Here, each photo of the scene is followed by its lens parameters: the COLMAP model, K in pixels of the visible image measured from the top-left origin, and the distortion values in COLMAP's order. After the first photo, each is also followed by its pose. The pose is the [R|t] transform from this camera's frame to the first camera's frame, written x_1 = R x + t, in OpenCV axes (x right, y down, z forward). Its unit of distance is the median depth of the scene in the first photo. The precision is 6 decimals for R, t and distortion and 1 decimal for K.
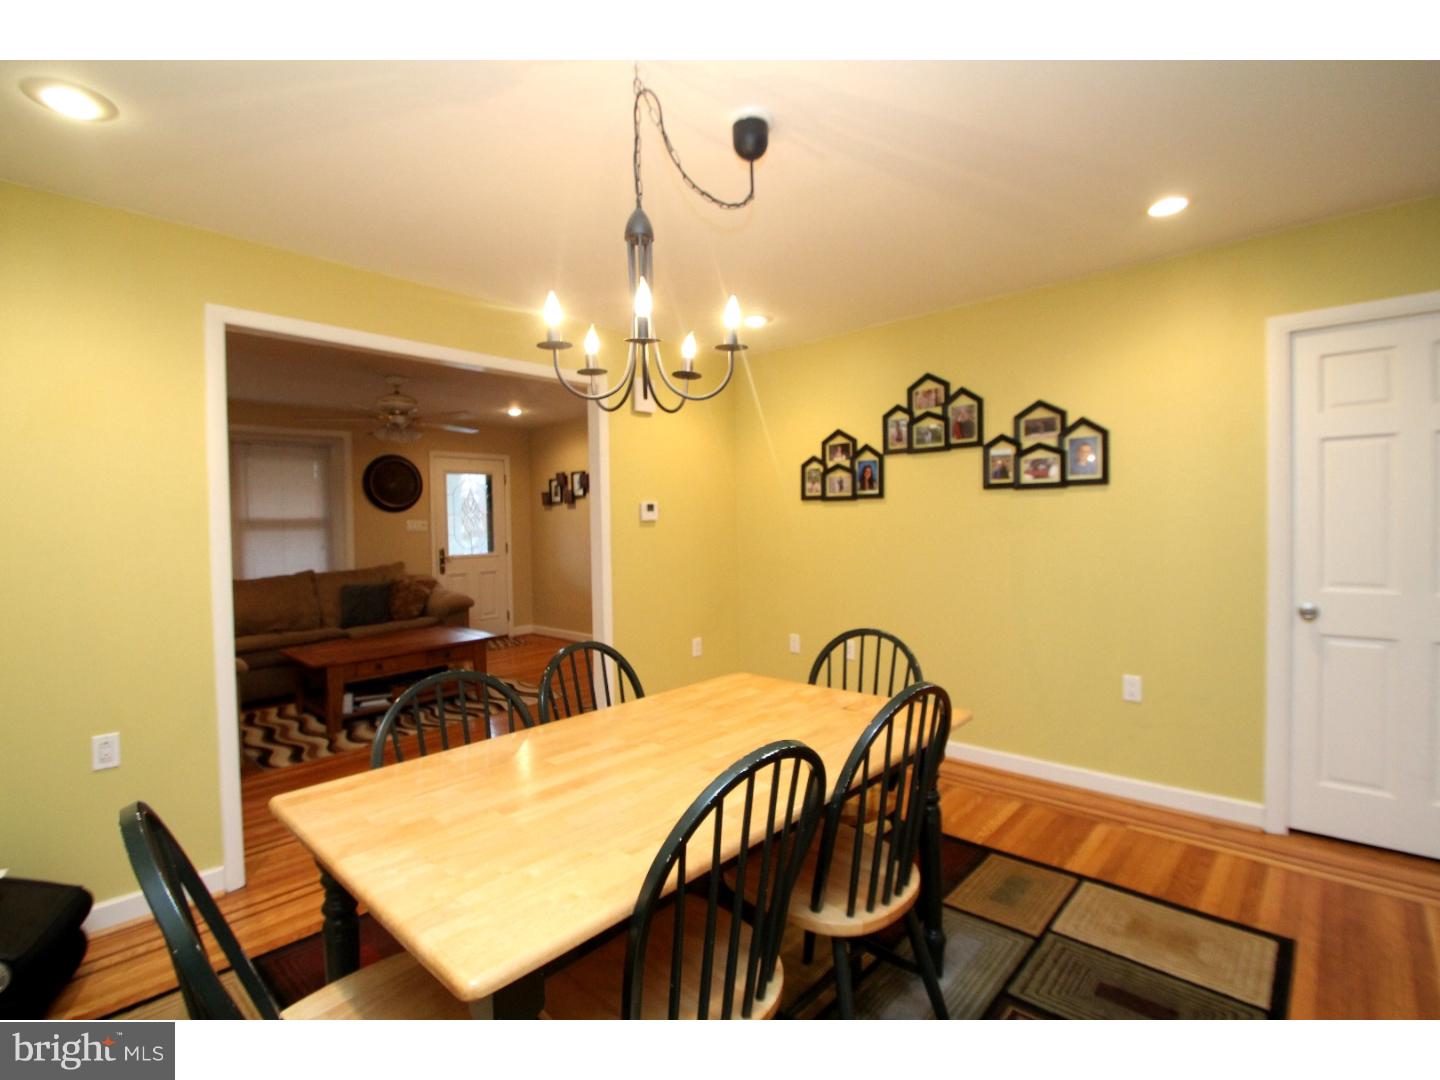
lens RADIAL K [[658.9, 0, 720.0], [0, 658.9, 540.0], [0, 0, 1]] dist [0.002741, 0.000289]
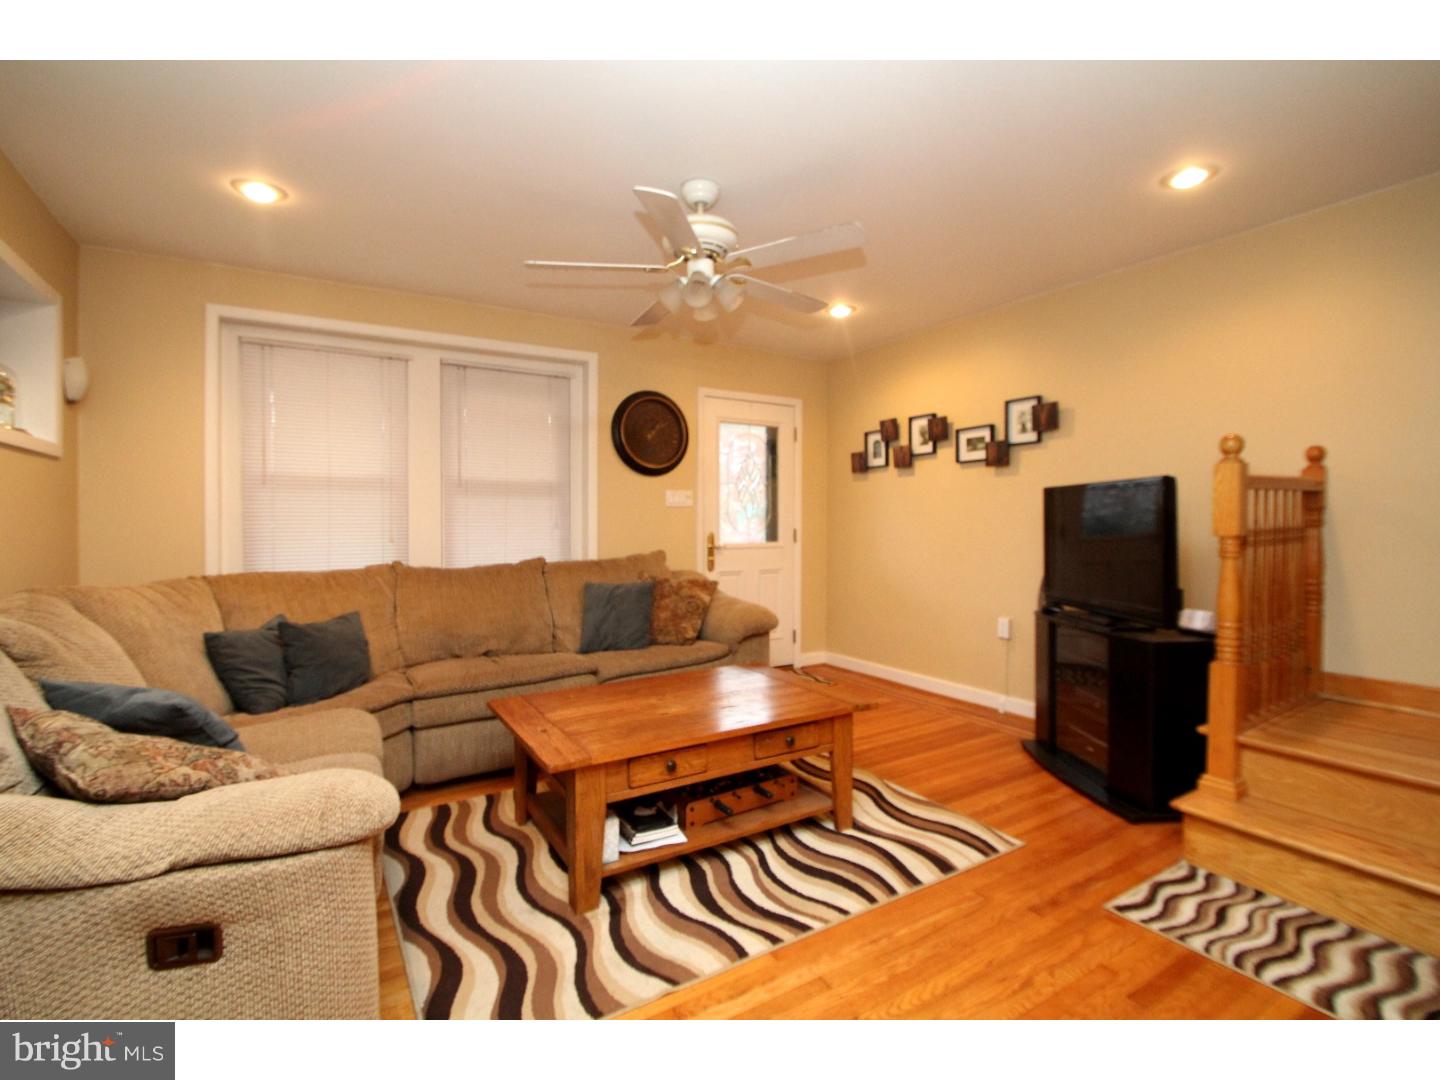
lens RADIAL K [[668.3, 0, 722.1], [0, 668.3, 534.3], [0, 0, 1]] dist [0.000075, -0.000042]
pose [[0.961425, 0.024093, -0.274010, -0.238928], [-0.026551, 0.999634, -0.005265, 0.018691], [0.273783, 0.012337, 0.961713, 0.369297]]
